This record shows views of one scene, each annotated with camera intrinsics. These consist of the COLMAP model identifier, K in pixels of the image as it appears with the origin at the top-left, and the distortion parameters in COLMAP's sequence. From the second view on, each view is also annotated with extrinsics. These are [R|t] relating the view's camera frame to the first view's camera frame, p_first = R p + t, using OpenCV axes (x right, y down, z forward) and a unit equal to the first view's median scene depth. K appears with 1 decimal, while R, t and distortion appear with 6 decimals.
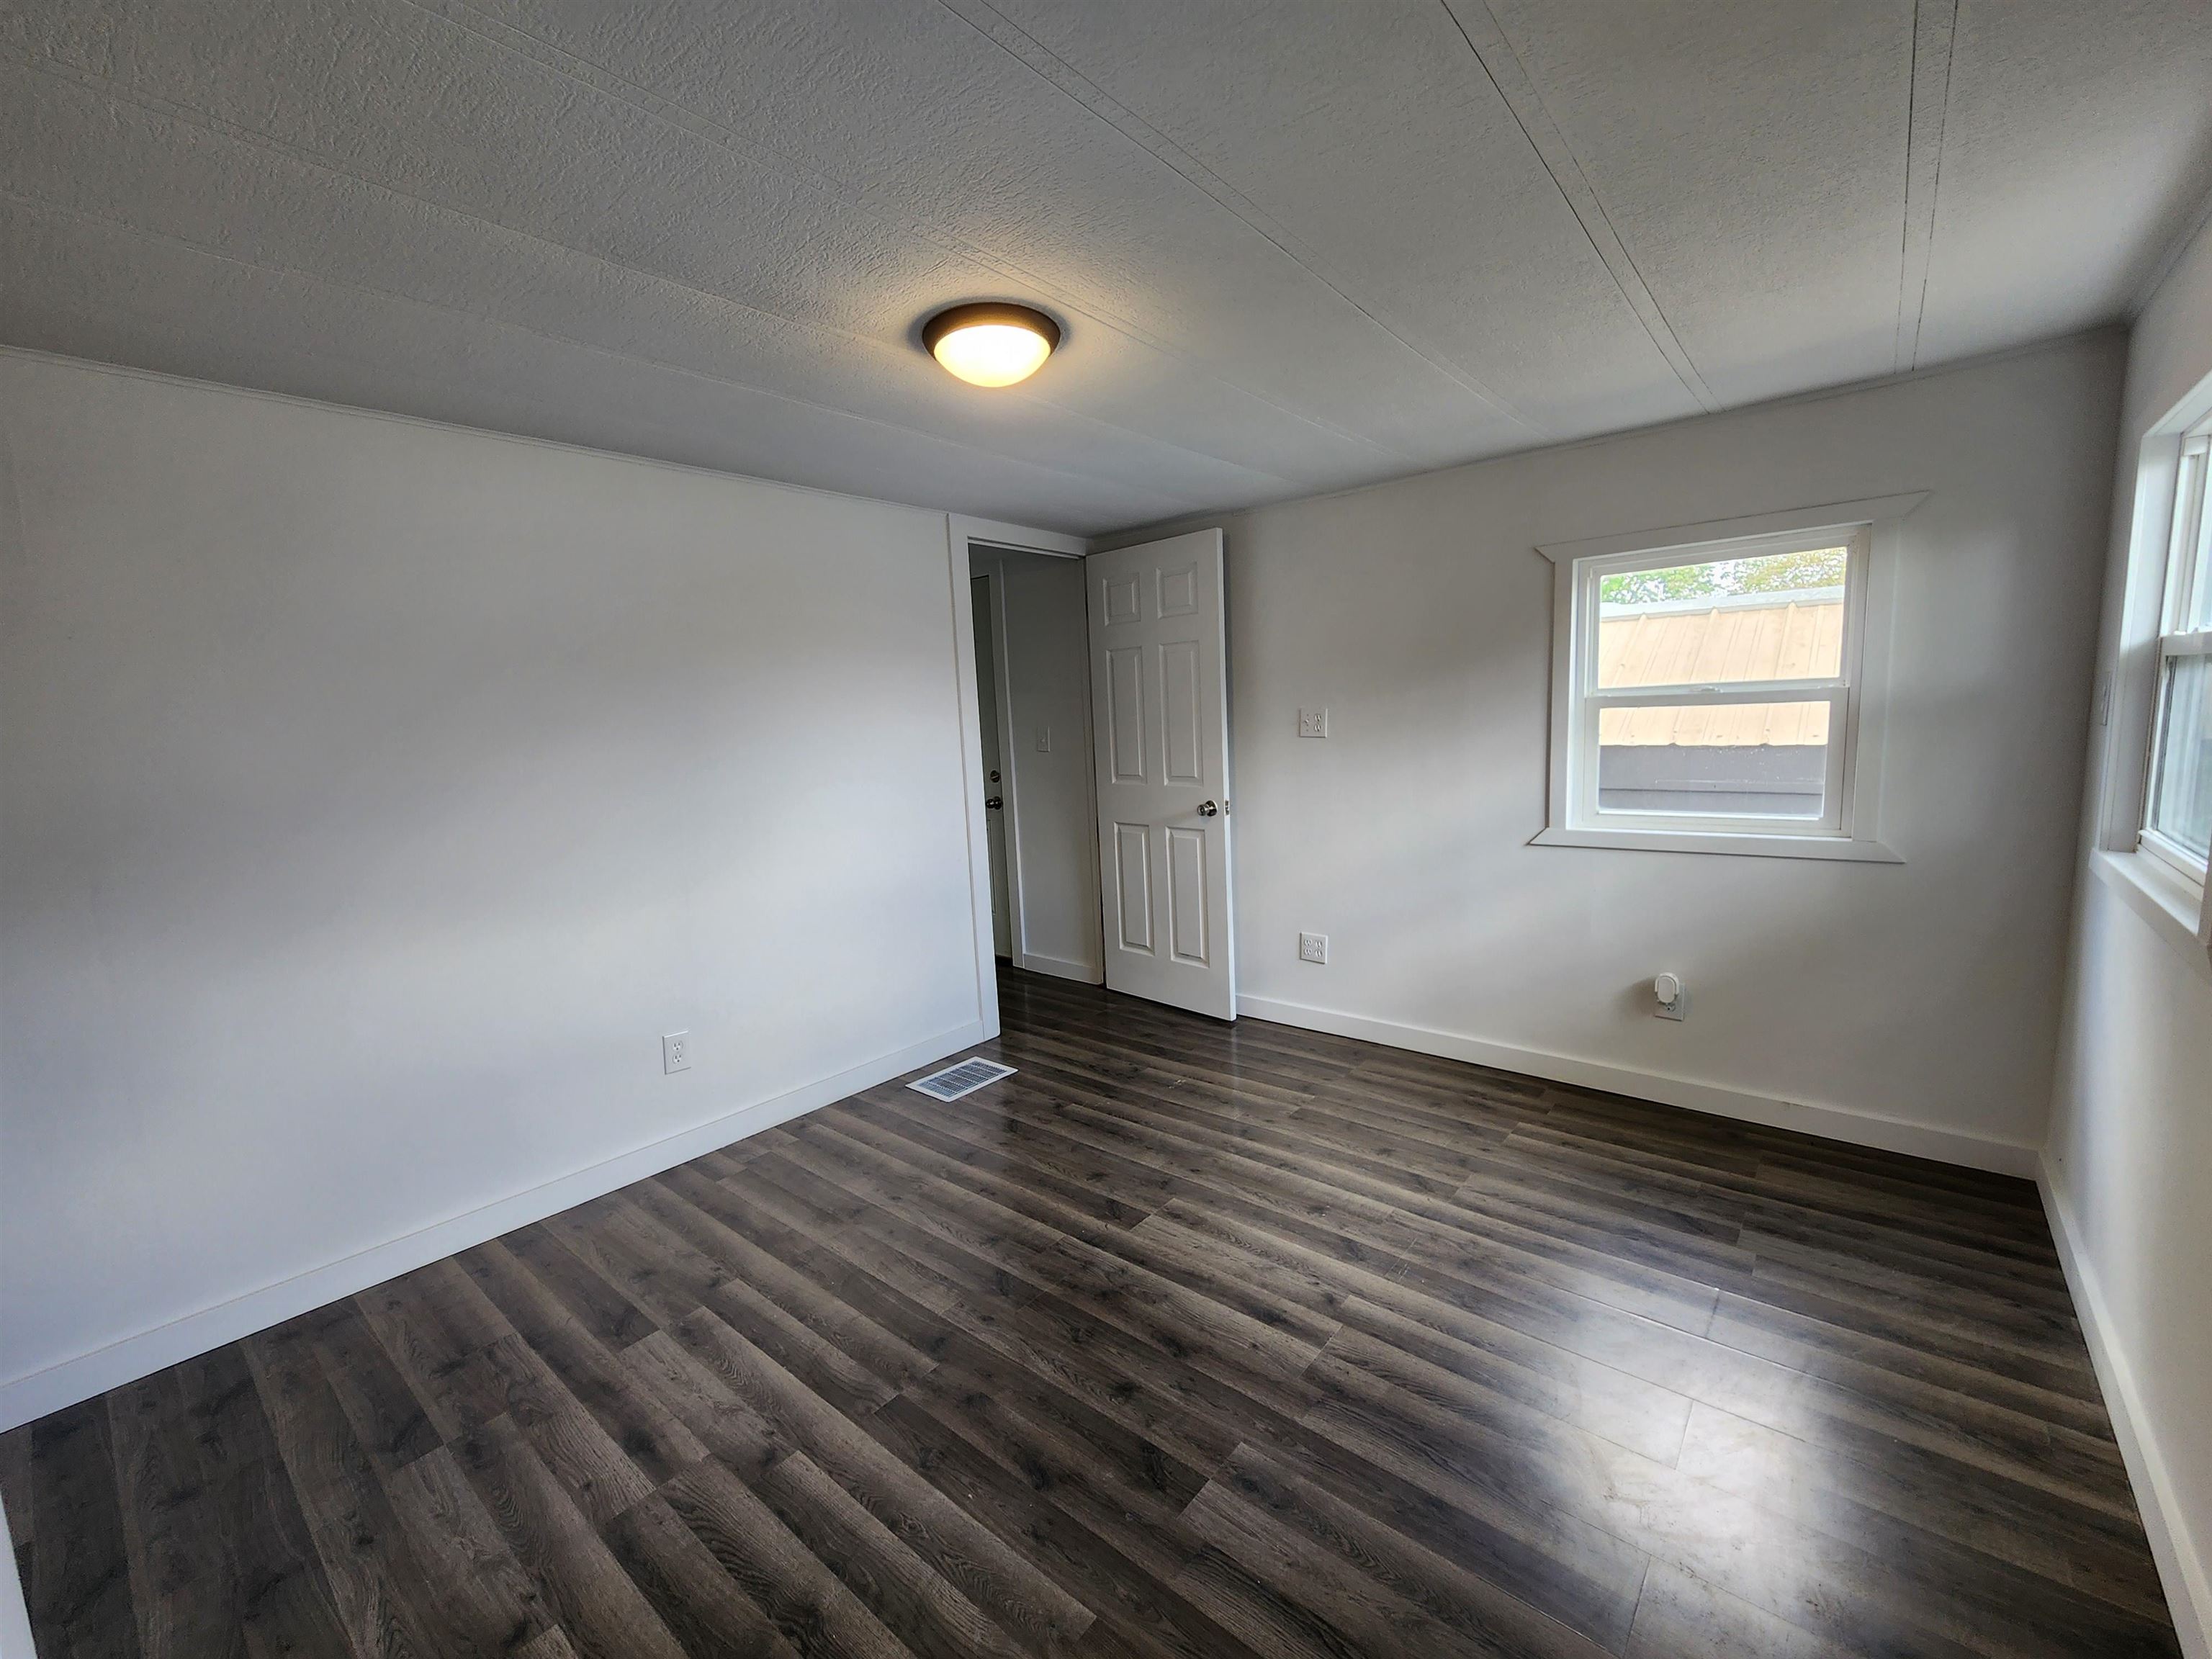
lens RADIAL K [[904.1, 0, 1106.0], [0, 904.1, 829.5], [0, 0, 1]] dist [-0.000976, -0.000389]
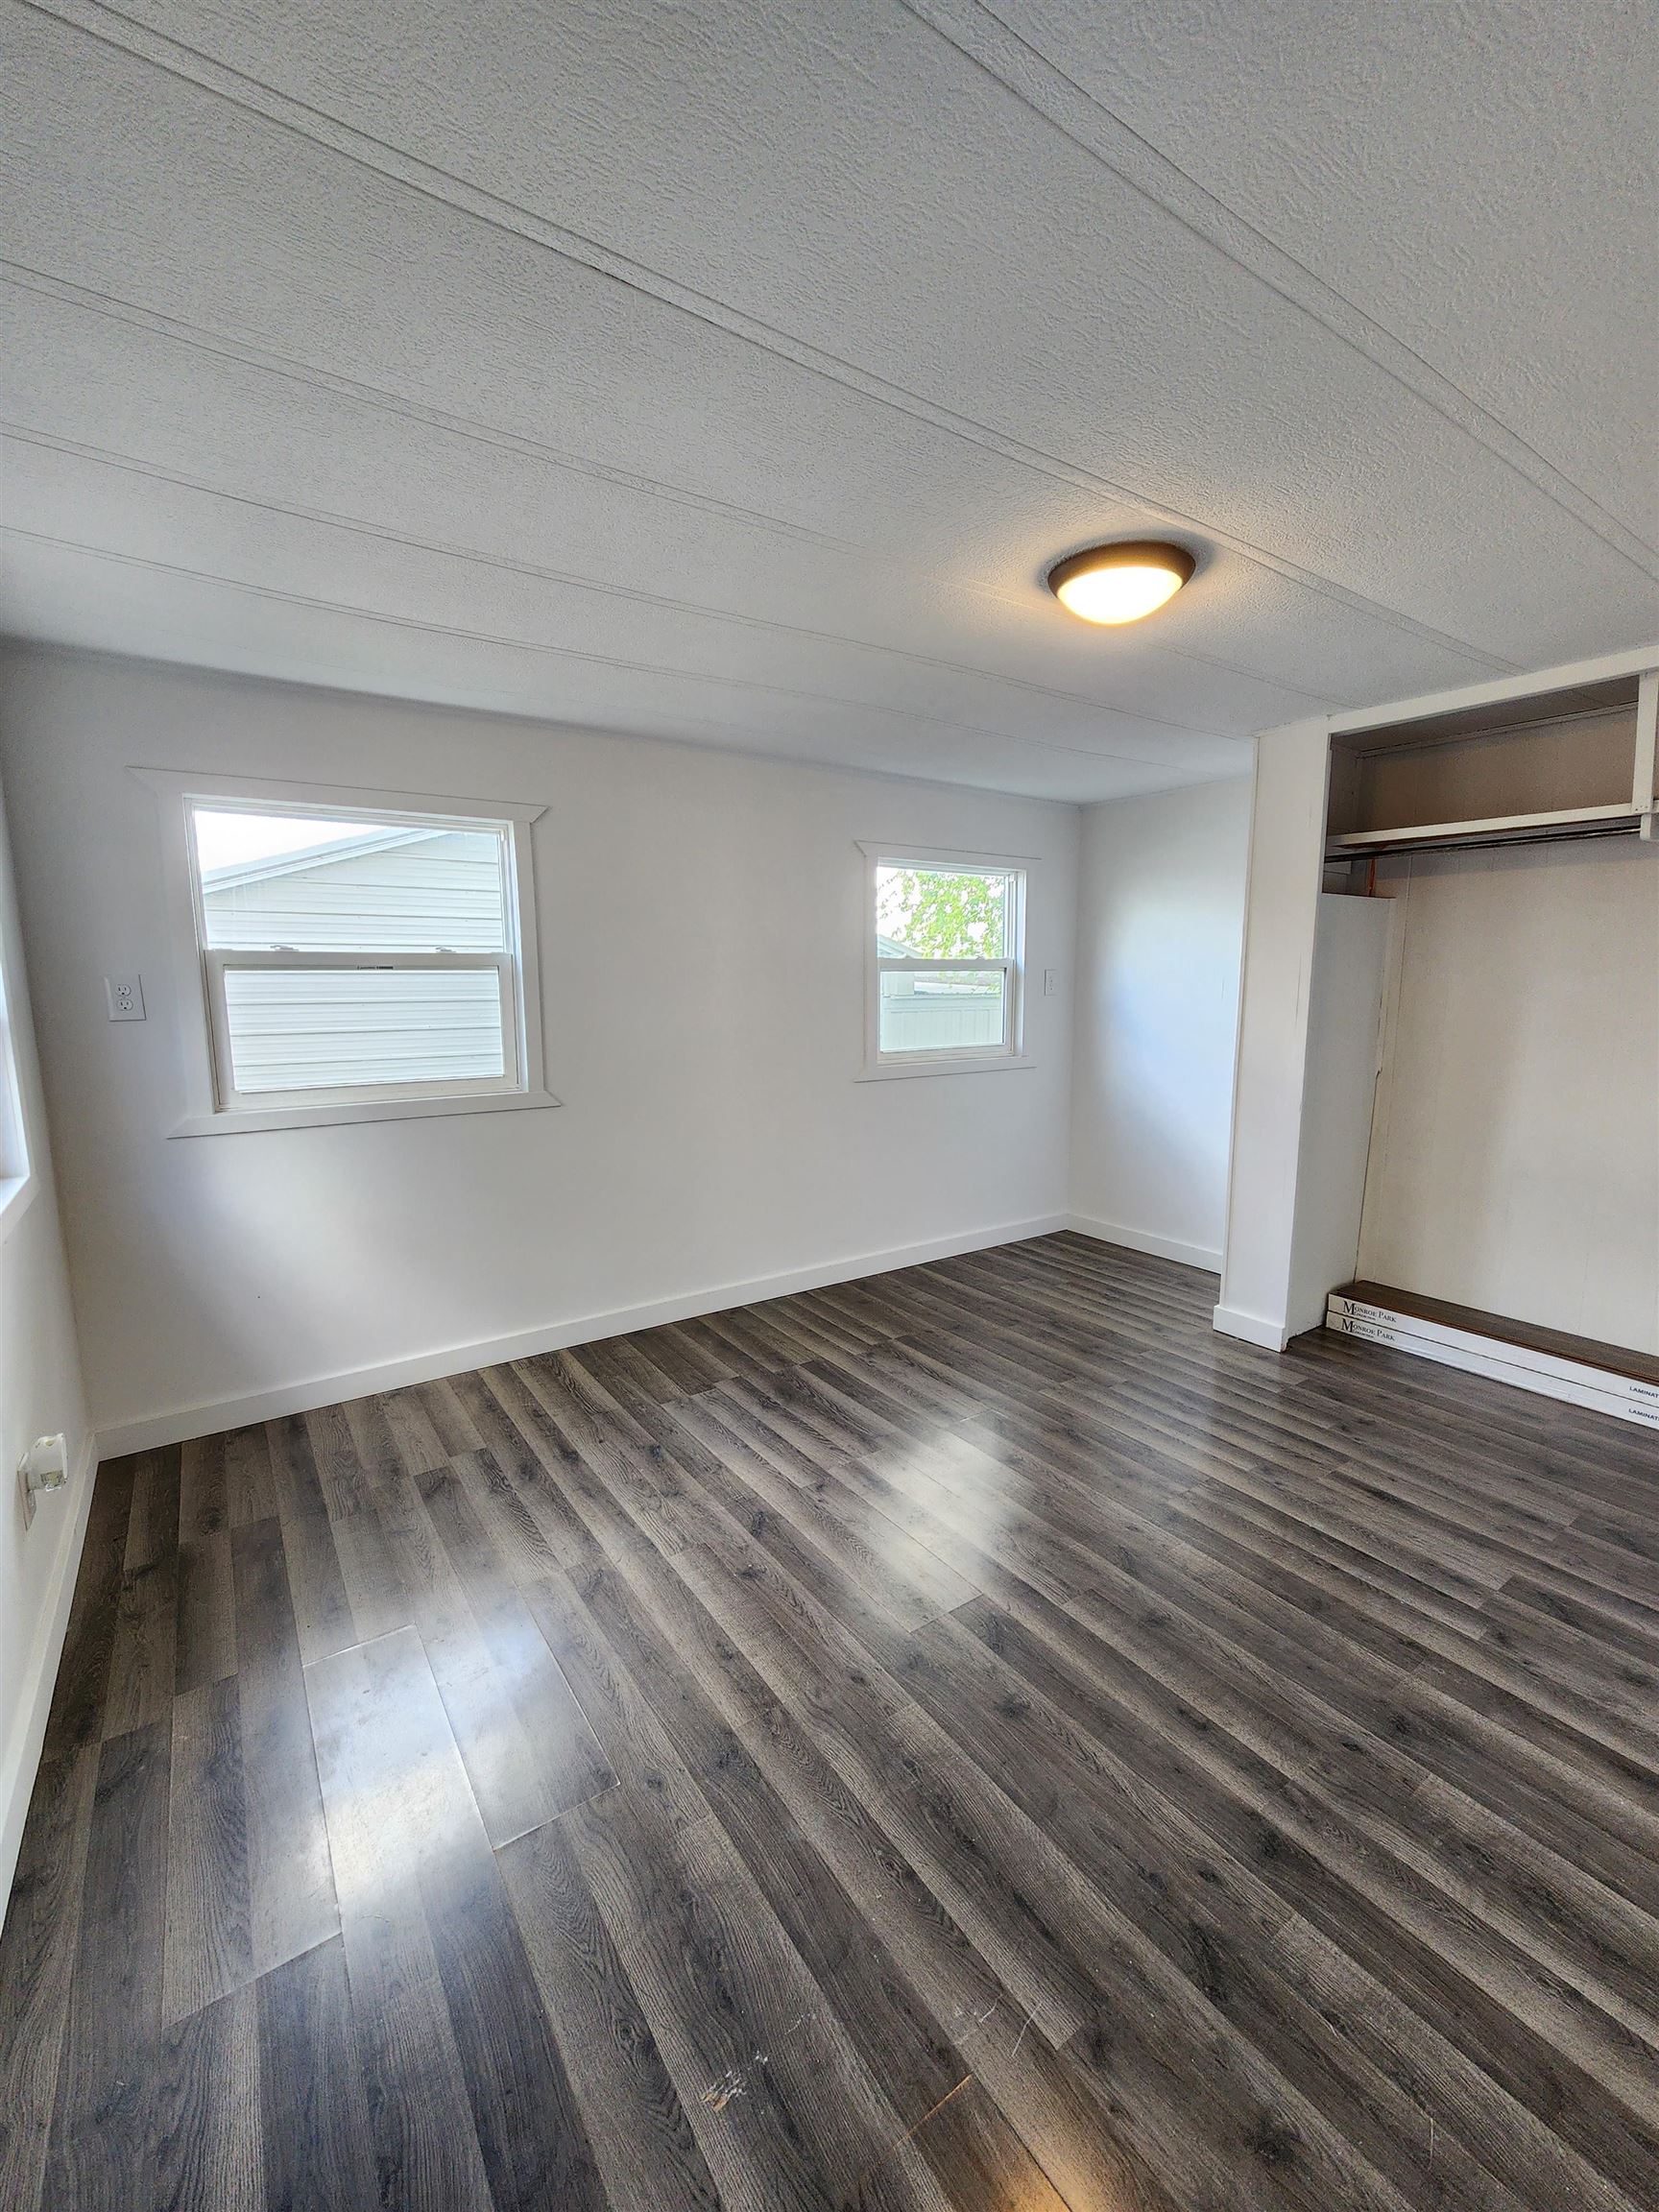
lens RADIAL K [[904.1, 0, 829.5], [0, 904.1, 1106.0], [0, 0, 1]] dist [-0.000976, -0.000389]
pose [[-0.963165, 0.010730, 0.268697, -0.064184], [0.081480, 0.963876, 0.253583, -0.198236], [-0.256270, 0.266136, -0.929246, 1.612318]]
